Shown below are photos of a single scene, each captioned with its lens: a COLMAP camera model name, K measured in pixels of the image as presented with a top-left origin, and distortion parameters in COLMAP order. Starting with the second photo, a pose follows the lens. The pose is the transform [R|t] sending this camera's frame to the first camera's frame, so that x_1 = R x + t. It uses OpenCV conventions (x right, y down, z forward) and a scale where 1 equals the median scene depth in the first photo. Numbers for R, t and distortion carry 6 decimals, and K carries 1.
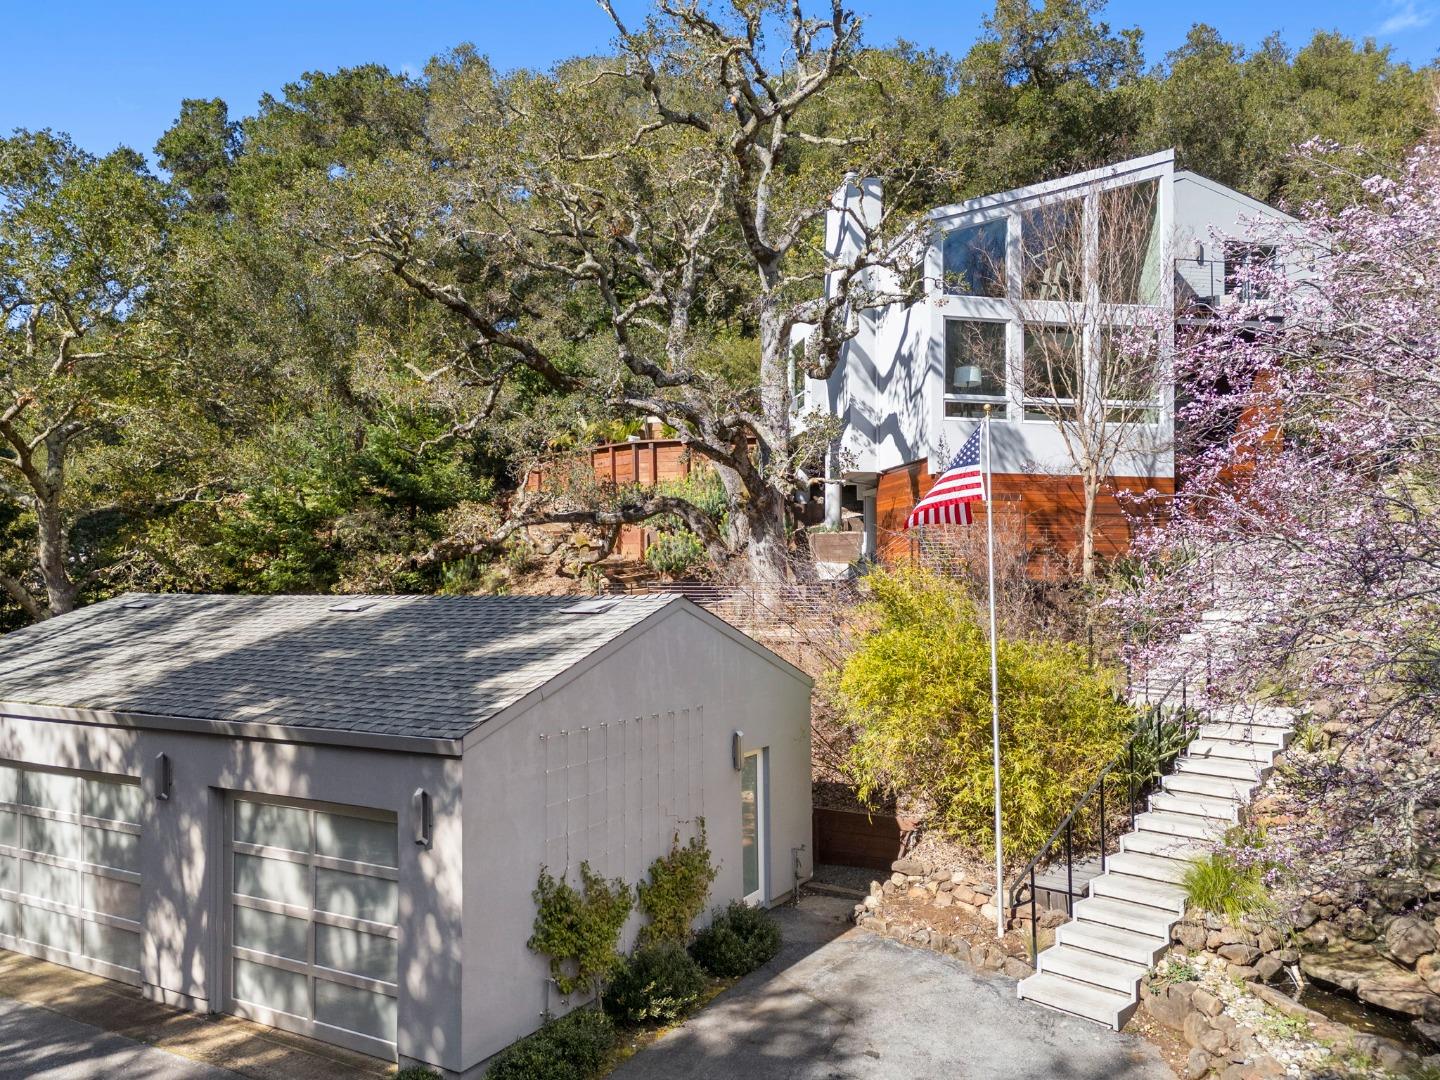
lens RADIAL K [[1072.3, 0, 744.5], [0, 1072.3, 544.3], [0, 0, 1]] dist [0.133037, -0.154537]
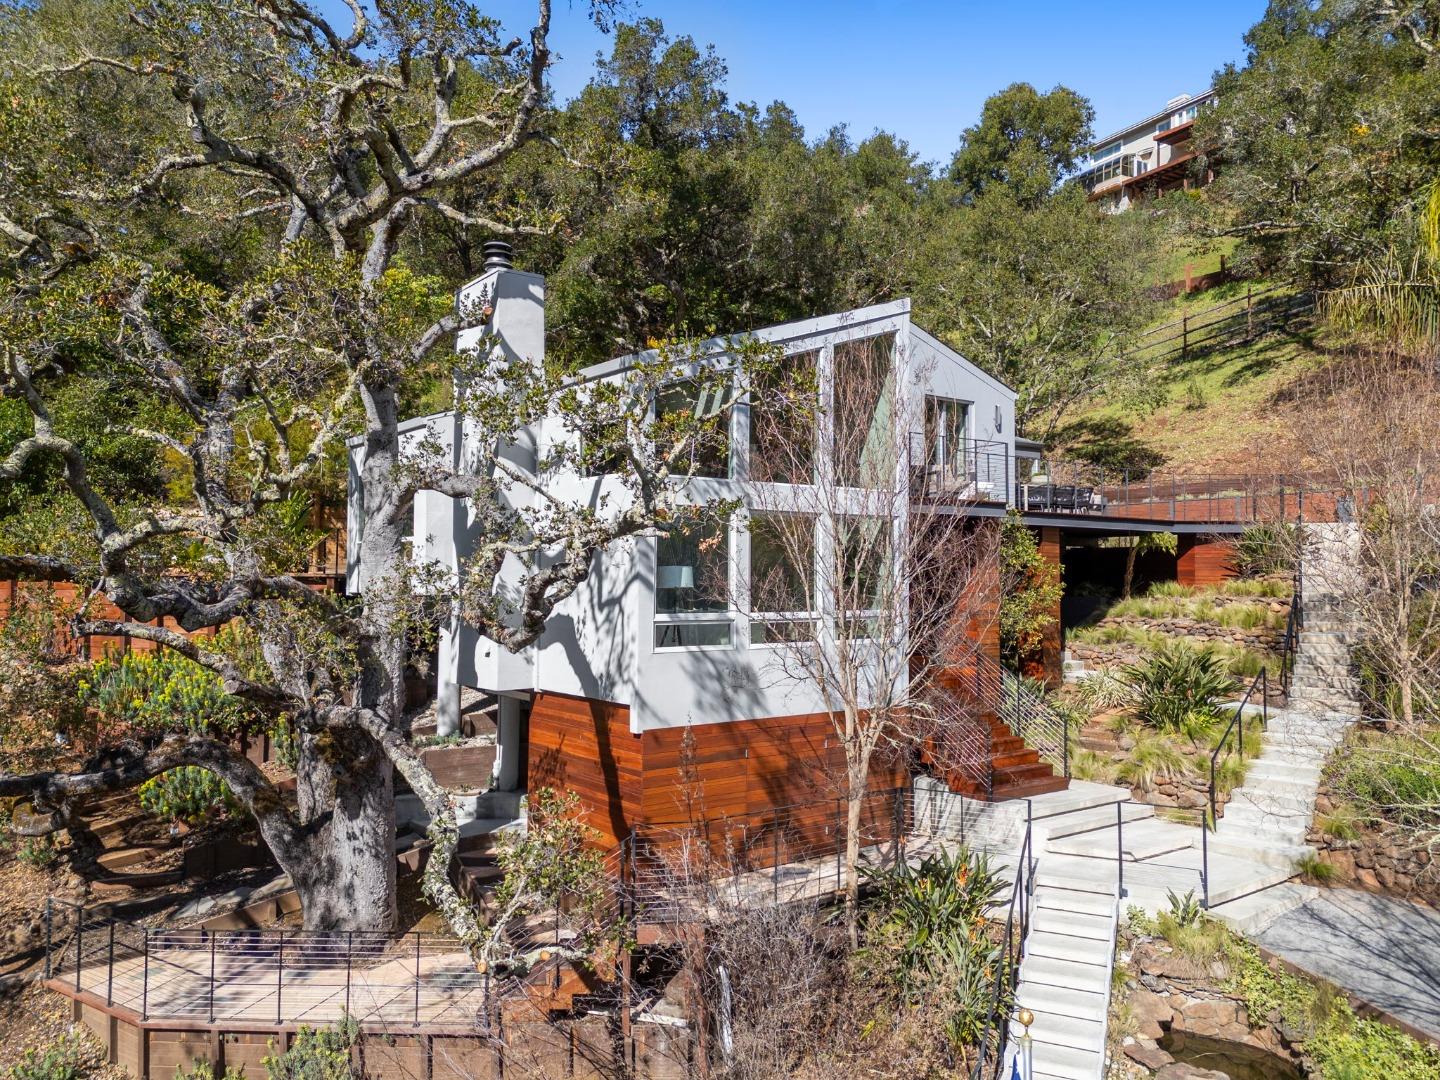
lens RADIAL K [[1072.3, 0, 744.5], [0, 1072.3, 544.3], [0, 0, 1]] dist [0.133037, -0.154537]
pose [[0.915145, 0.027444, 0.402190, -0.041046], [-0.022903, 0.999608, -0.016098, -0.167466], [-0.402474, 0.005520, 0.915415, 0.326638]]
